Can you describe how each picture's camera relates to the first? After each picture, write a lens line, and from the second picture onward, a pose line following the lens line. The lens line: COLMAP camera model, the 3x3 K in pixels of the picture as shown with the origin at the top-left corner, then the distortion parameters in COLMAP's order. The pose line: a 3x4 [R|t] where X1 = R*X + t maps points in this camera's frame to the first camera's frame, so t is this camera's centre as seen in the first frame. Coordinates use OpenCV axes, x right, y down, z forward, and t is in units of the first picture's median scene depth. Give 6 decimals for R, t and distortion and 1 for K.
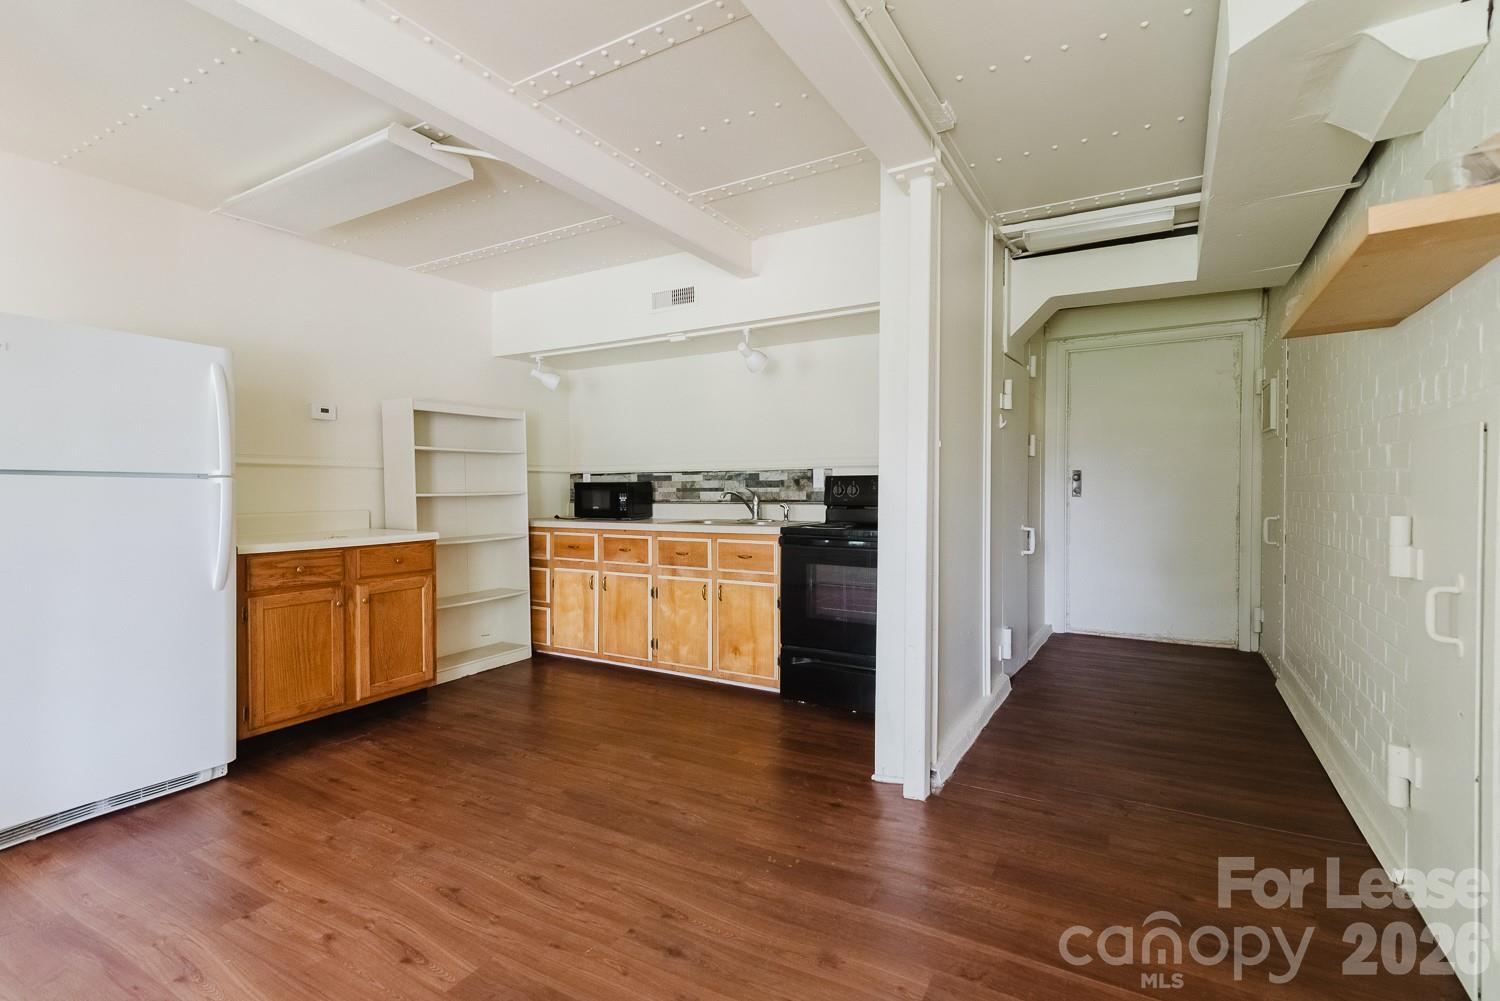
lens RADIAL K [[706.2, 0, 756.5], [0, 706.2, 501.4], [0, 0, 1]] dist [0.019460, -0.000783]
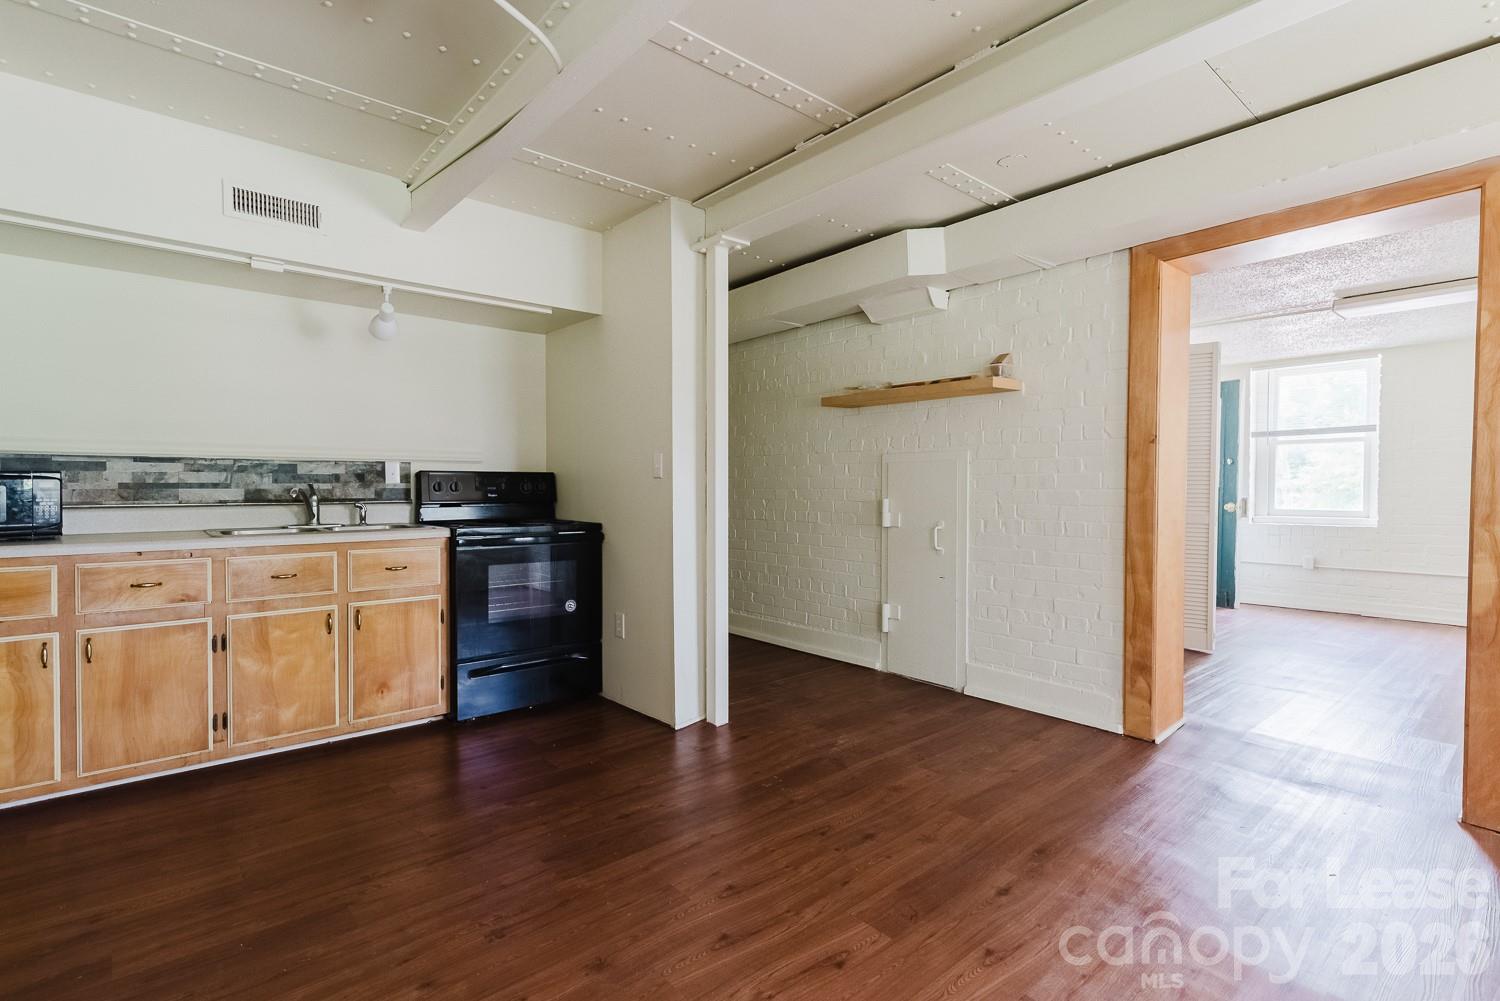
lens RADIAL K [[678.4, 0, 757.3], [0, 678.4, 502.7], [0, 0, 1]] dist [0.016843, -0.000013]
pose [[0.340256, -0.019226, 0.940136, -0.605149], [0.015283, 0.999772, 0.014915, -0.002633], [-0.940209, 0.009293, 0.340472, 0.338371]]
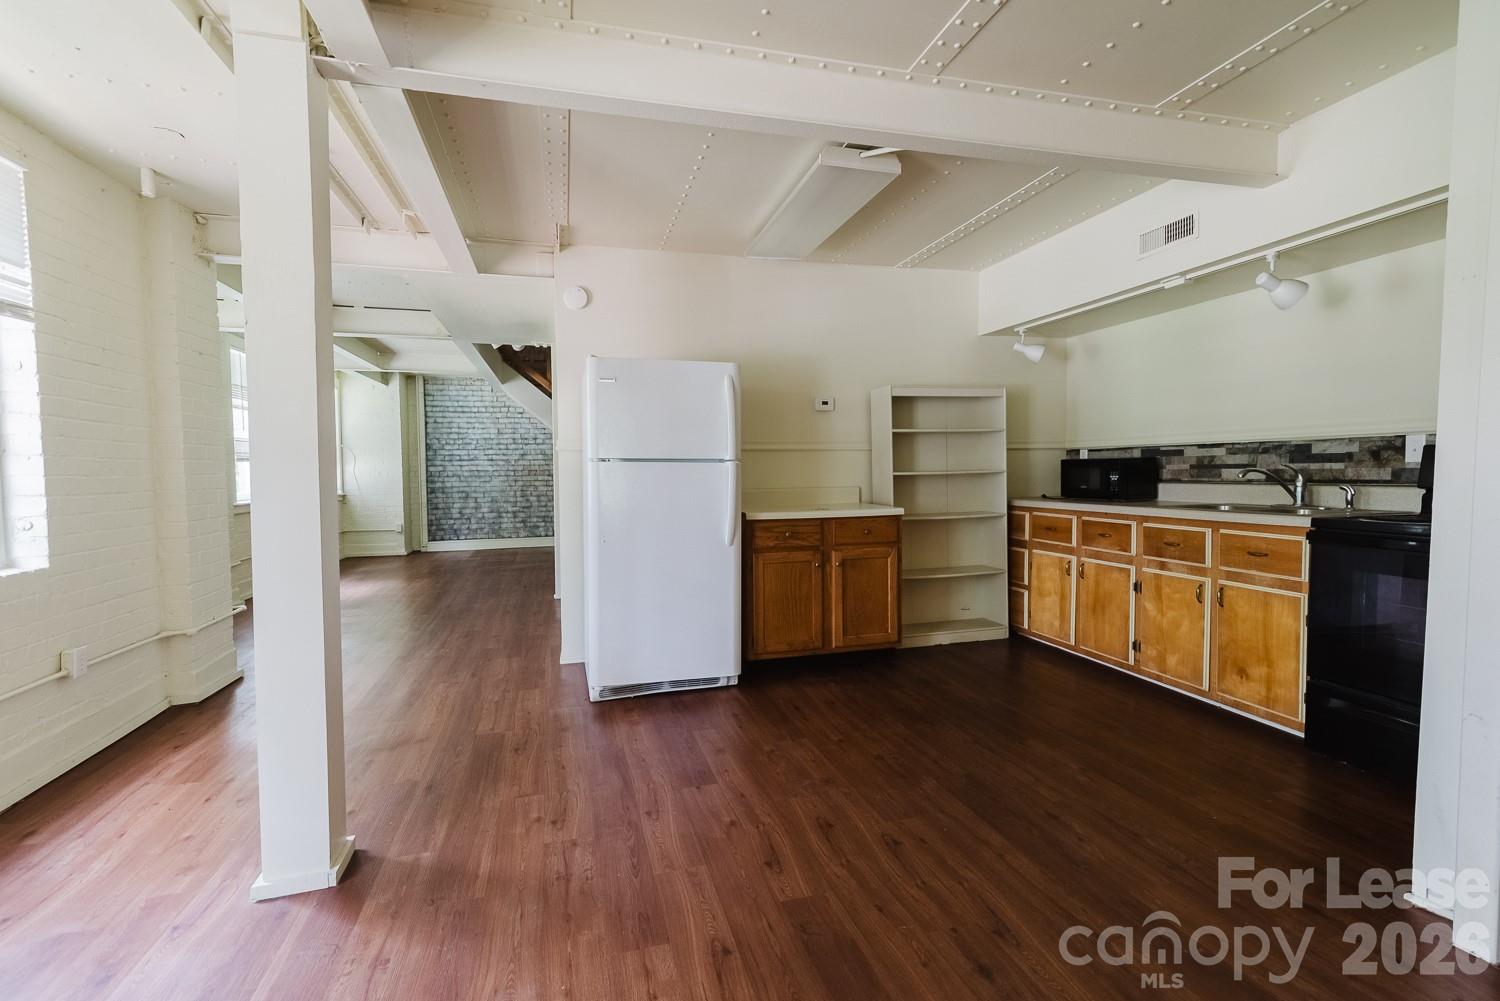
lens RADIAL K [[706.2, 0, 756.5], [0, 706.2, 501.4], [0, 0, 1]] dist [0.019460, -0.000783]
pose [[0.712452, 0.028183, -0.701154, 0.136263], [-0.004567, 0.999358, 0.035528, -0.003841], [0.701706, -0.022109, 0.712124, 0.064917]]
